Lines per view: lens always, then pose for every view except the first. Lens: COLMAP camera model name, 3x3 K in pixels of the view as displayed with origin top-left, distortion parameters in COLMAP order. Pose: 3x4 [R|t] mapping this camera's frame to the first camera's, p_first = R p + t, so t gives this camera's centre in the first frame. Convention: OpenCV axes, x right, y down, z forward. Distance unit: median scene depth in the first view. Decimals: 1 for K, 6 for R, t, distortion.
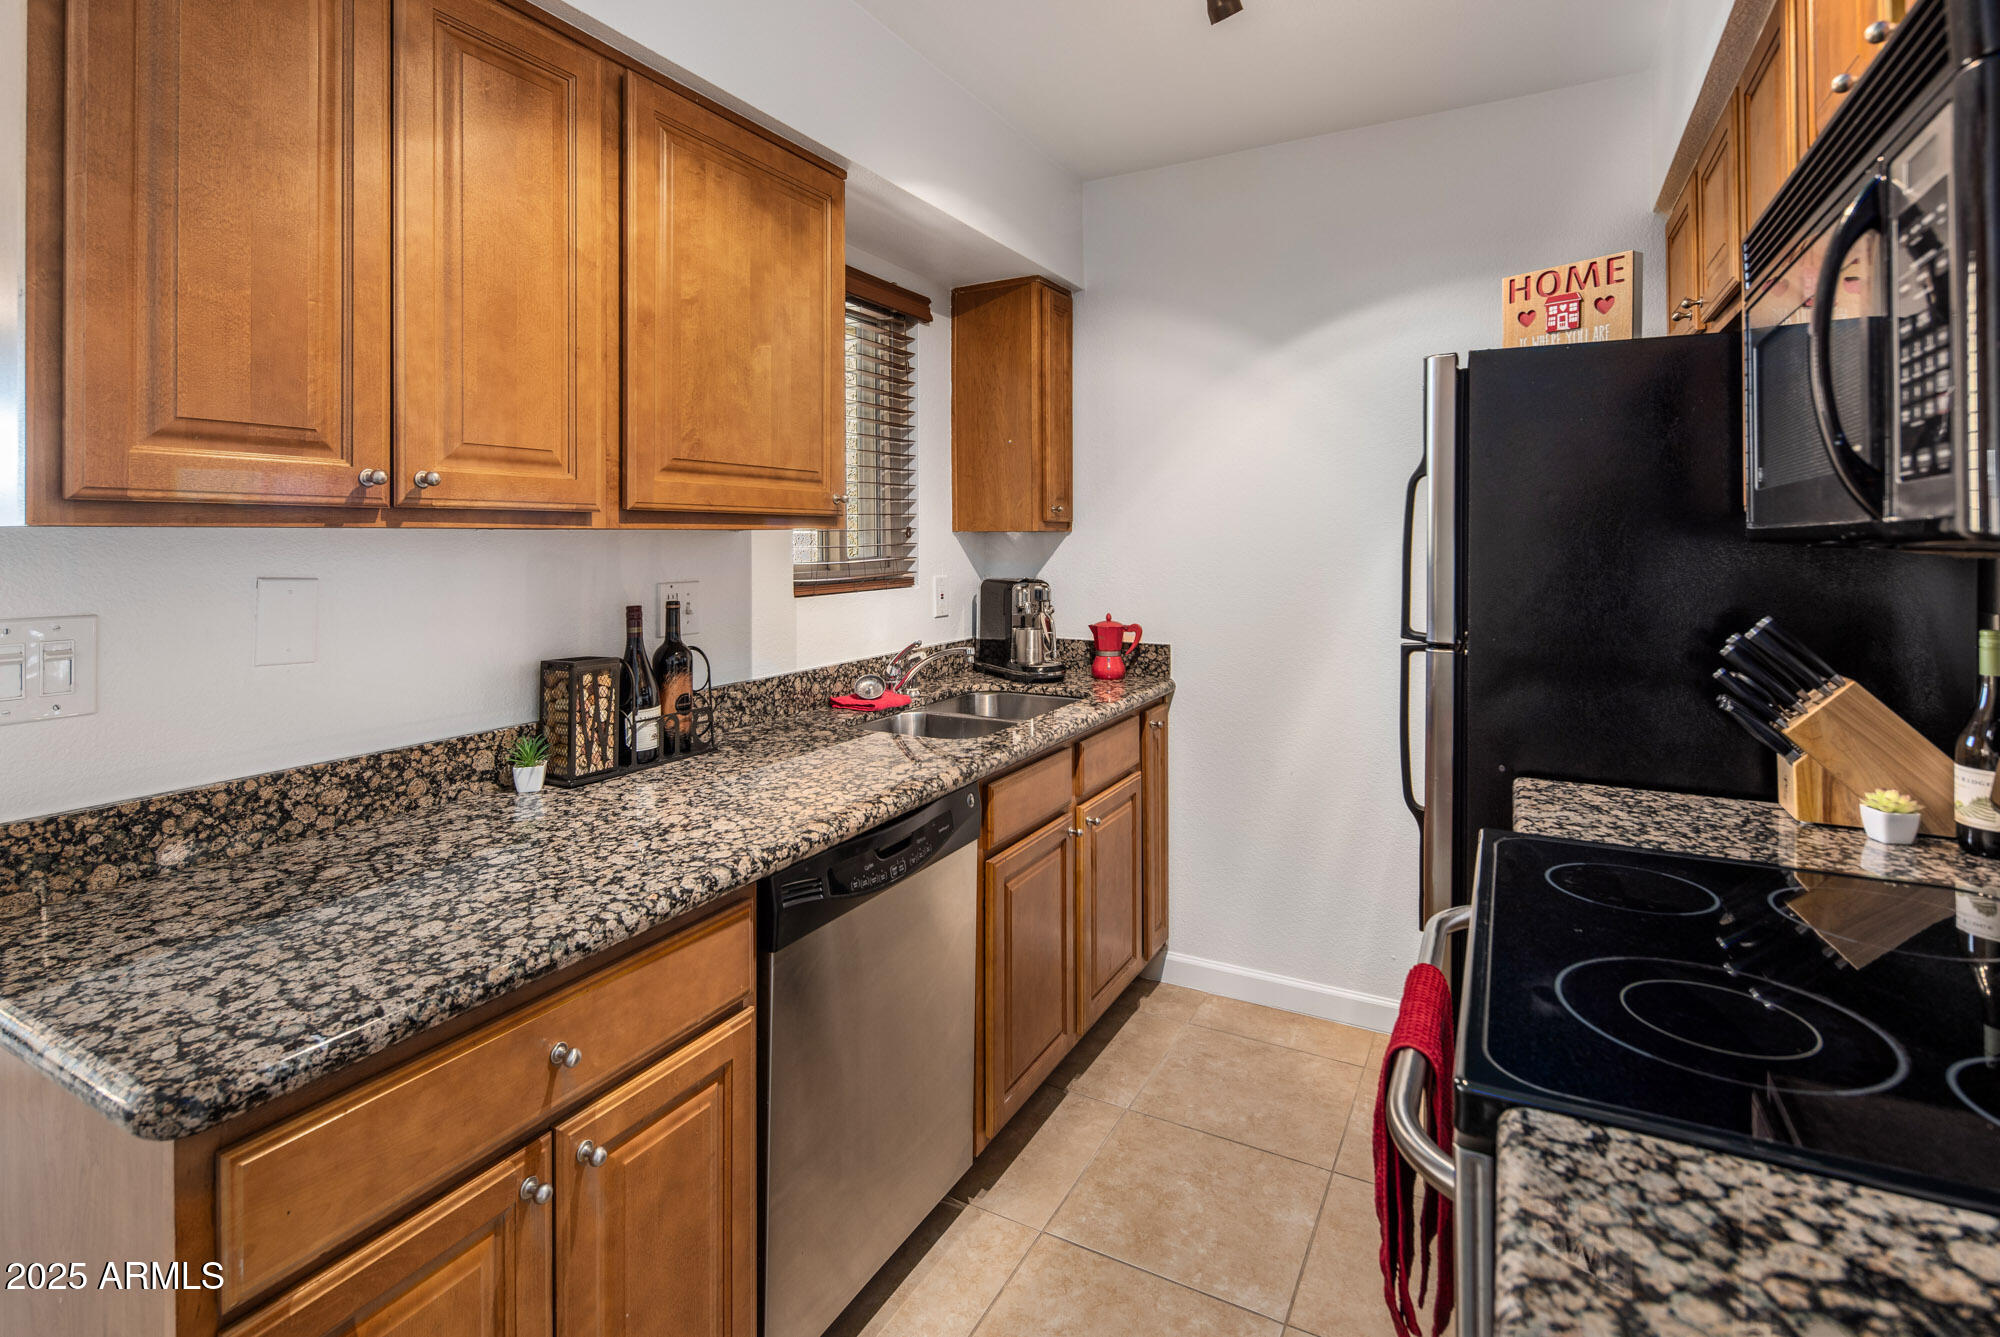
lens RADIAL K [[975.0, 0, 981.8], [0, 975.0, 528.6], [0, 0, 1]] dist [0.006445, -0.005933]
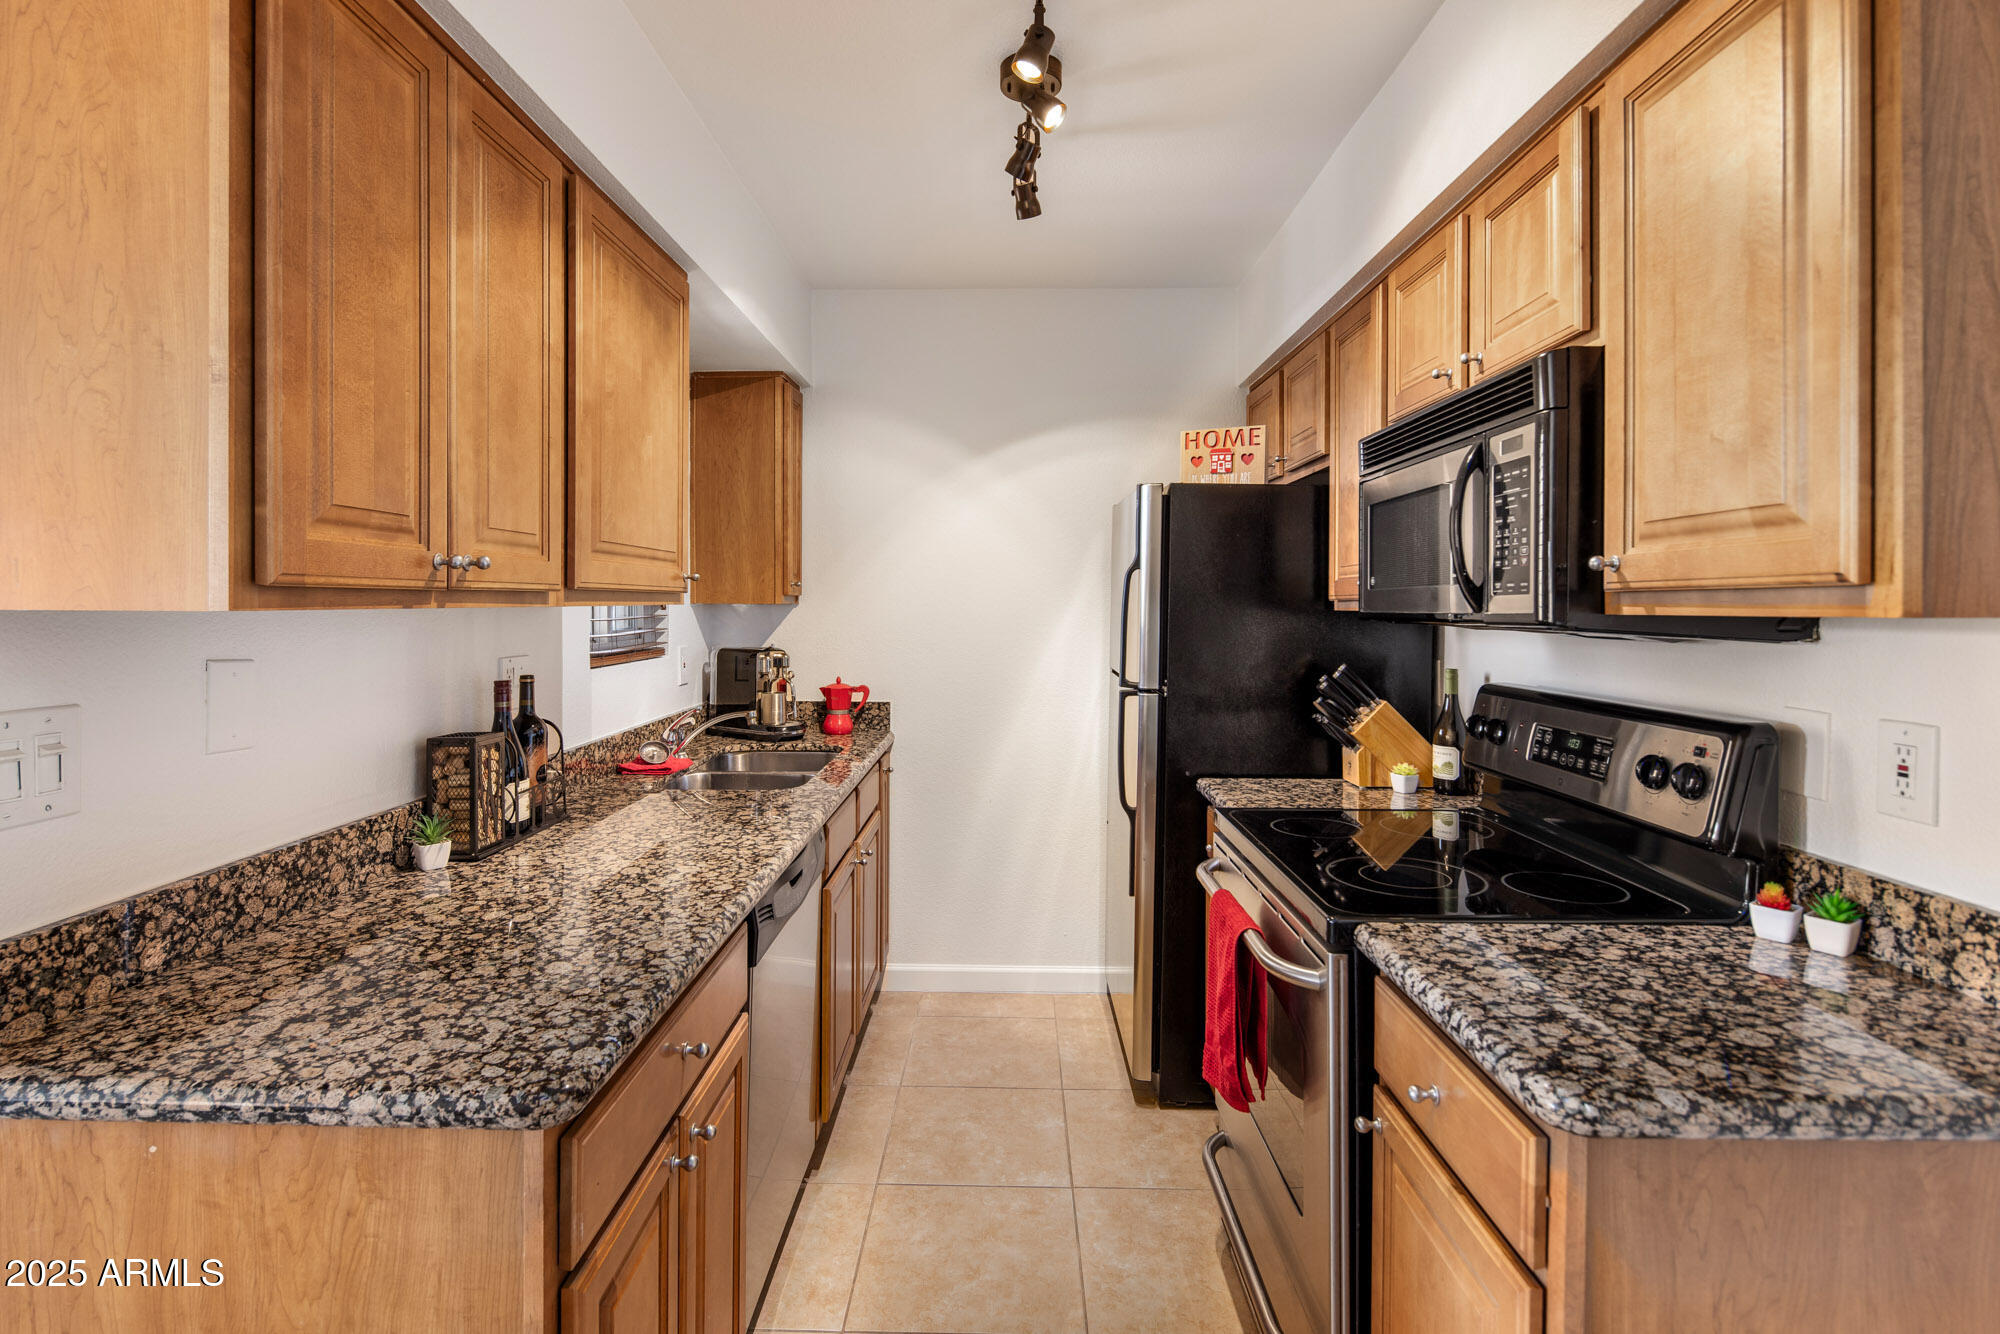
lens RADIAL K [[968.1, 0, 992.5], [0, 968.1, 604.9], [0, 0, 1]] dist [0.003016, -0.004443]
pose [[0.884070, 0.005245, 0.467326, -0.459563], [-0.010734, 0.999901, 0.009084, -0.016813], [-0.467232, -0.013048, 0.884039, -0.151233]]
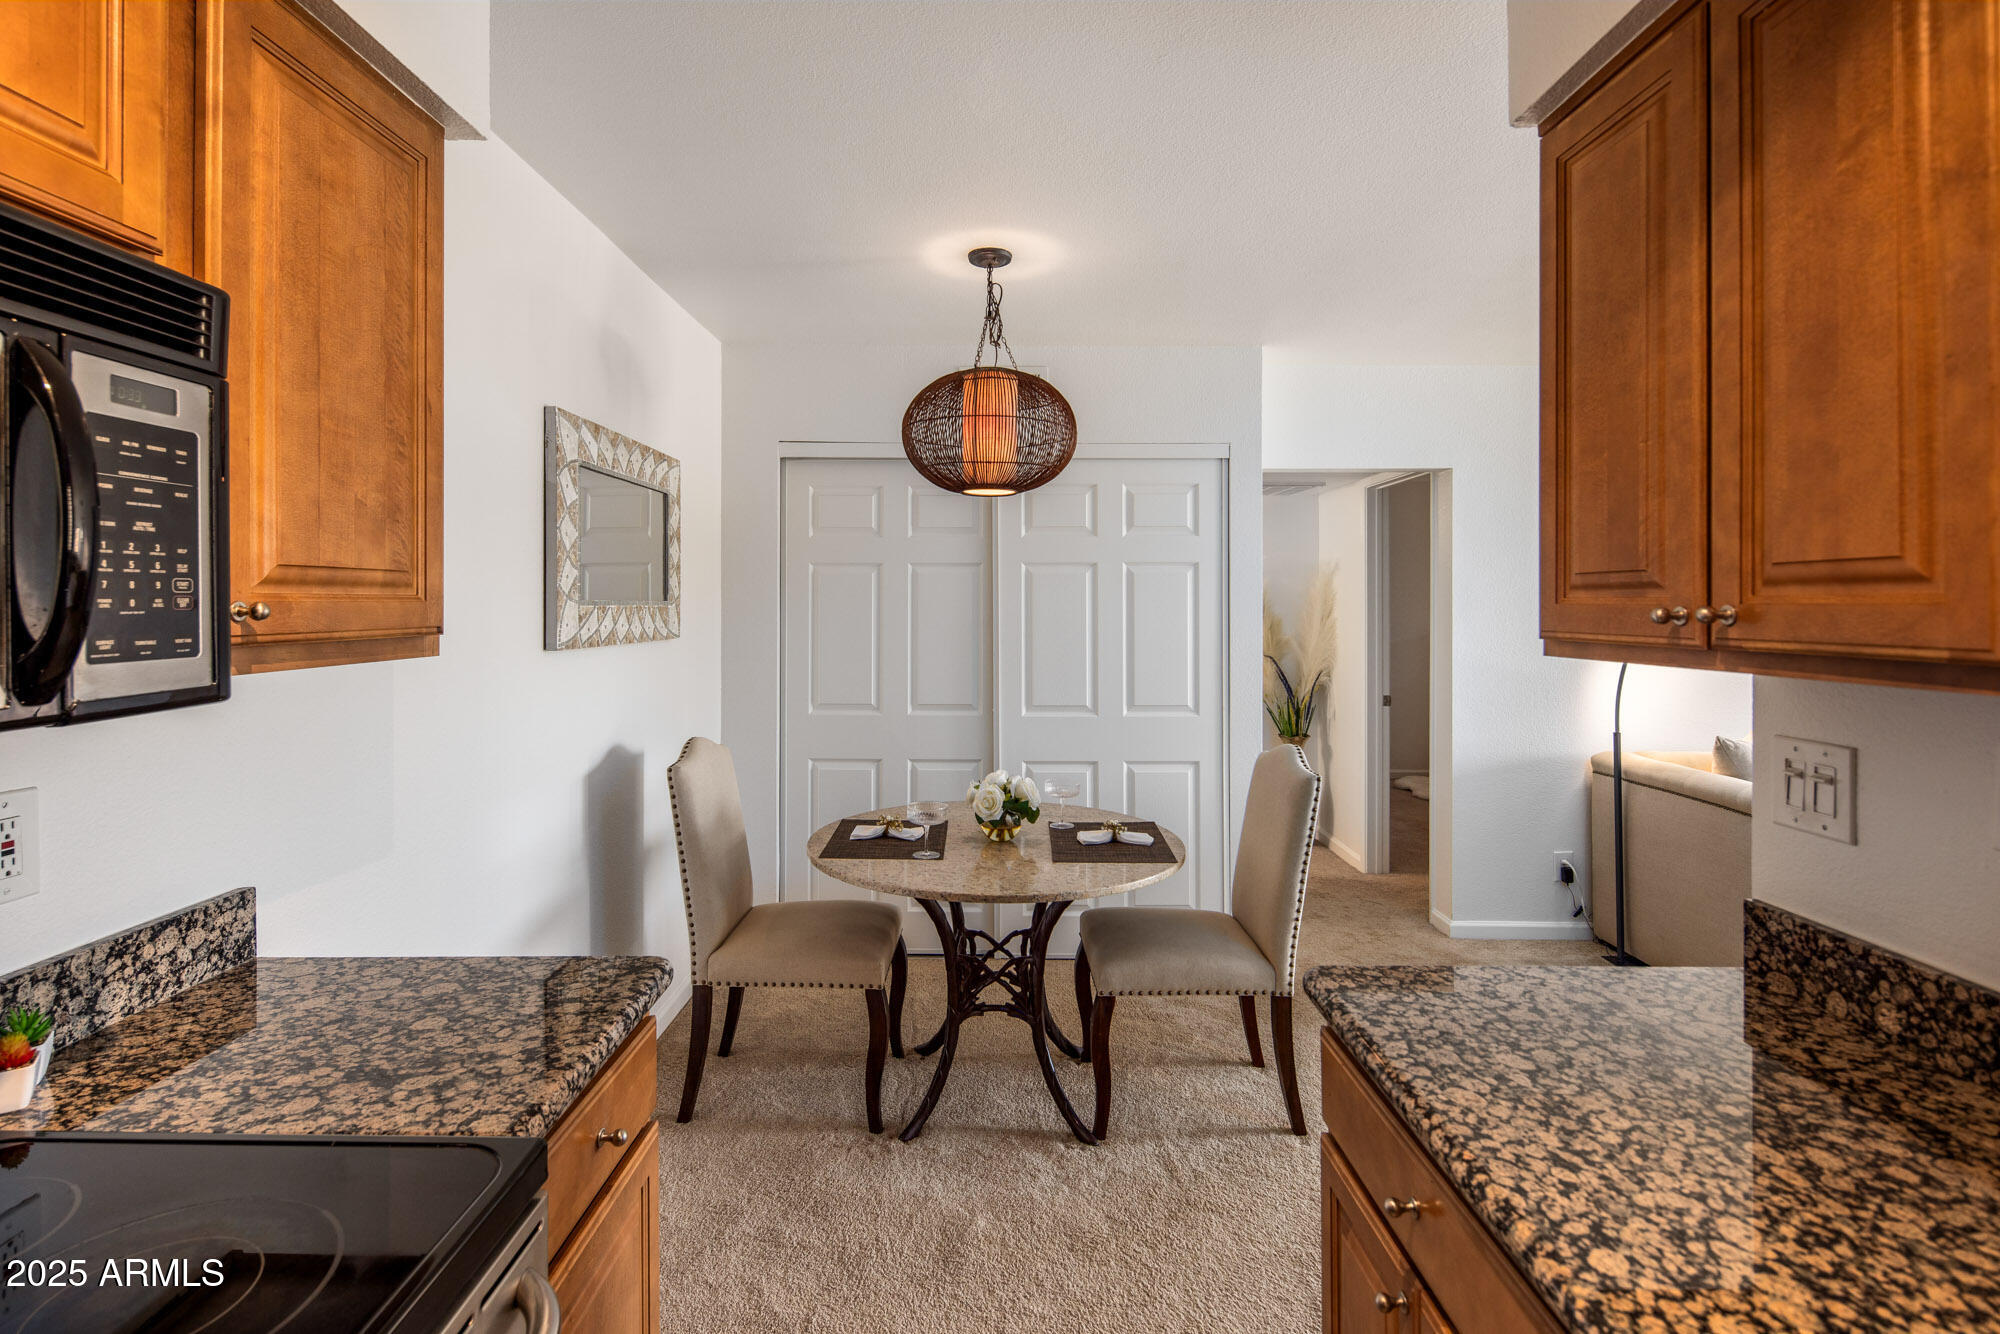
lens RADIAL K [[968.1, 0, 992.5], [0, 968.1, 604.9], [0, 0, 1]] dist [0.003016, -0.004443]
pose [[-0.878602, 0.003255, -0.477544, 0.282627], [0.007304, 0.999951, -0.006623, -0.047549], [0.477499, -0.009307, -0.878583, 1.159539]]
